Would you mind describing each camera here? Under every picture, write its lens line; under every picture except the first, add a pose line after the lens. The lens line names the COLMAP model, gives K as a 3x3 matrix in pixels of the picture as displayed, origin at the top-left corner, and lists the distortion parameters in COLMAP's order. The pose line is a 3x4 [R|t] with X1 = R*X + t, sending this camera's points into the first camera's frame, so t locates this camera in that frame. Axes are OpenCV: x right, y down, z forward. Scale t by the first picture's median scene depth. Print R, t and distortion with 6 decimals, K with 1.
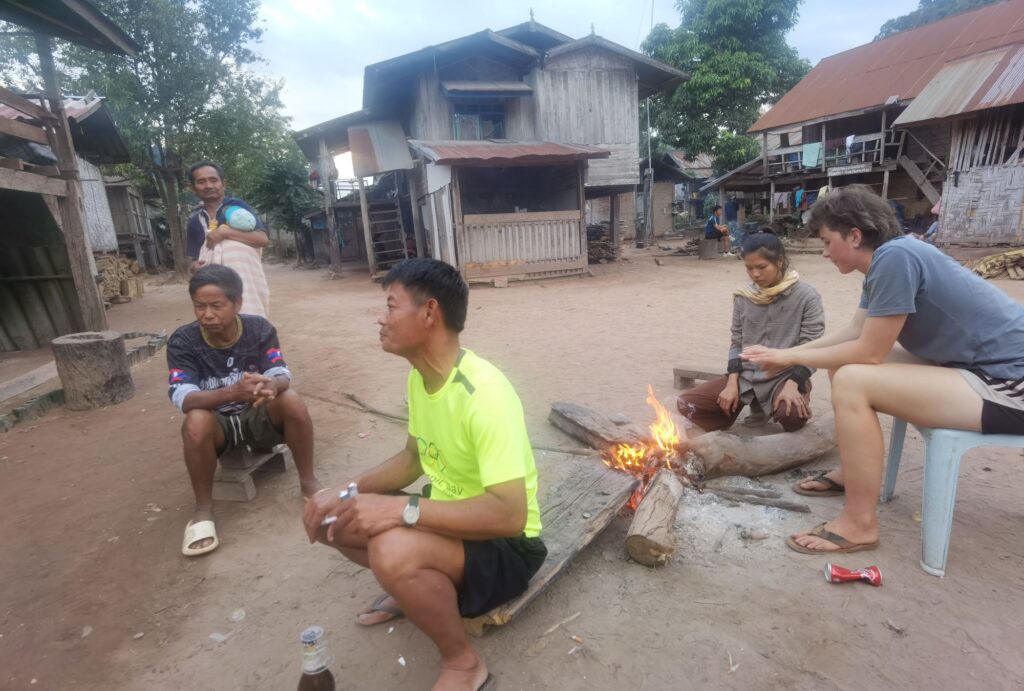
lens RADIAL K [[535.8, 0, 527.0], [0, 535.8, 341.2], [0, 0, 1]] dist [-0.077233, 0.041212]
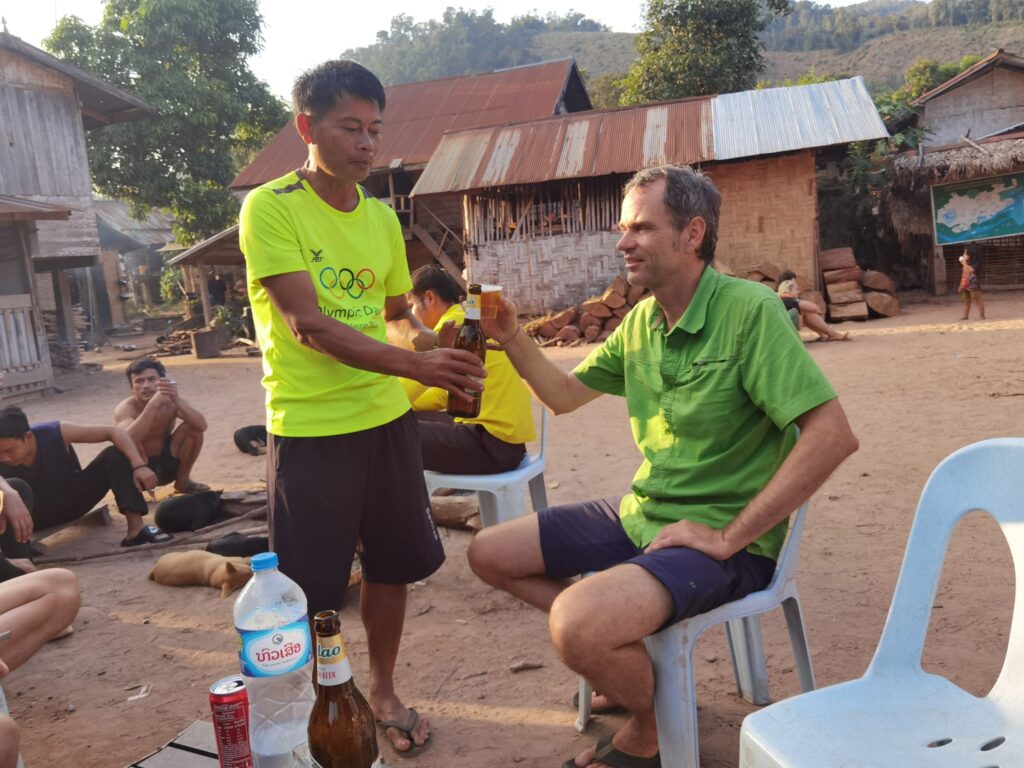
lens RADIAL K [[827.2, 0, 512.0], [0, 827.2, 384.0], [0, 0, 1]] dist [-0.003502, -0.002078]
pose [[0.734343, -0.090594, 0.672706, -0.132324], [0.176966, 0.982332, -0.060889, 0.026377], [-0.655304, 0.163759, 0.737401, -0.108526]]
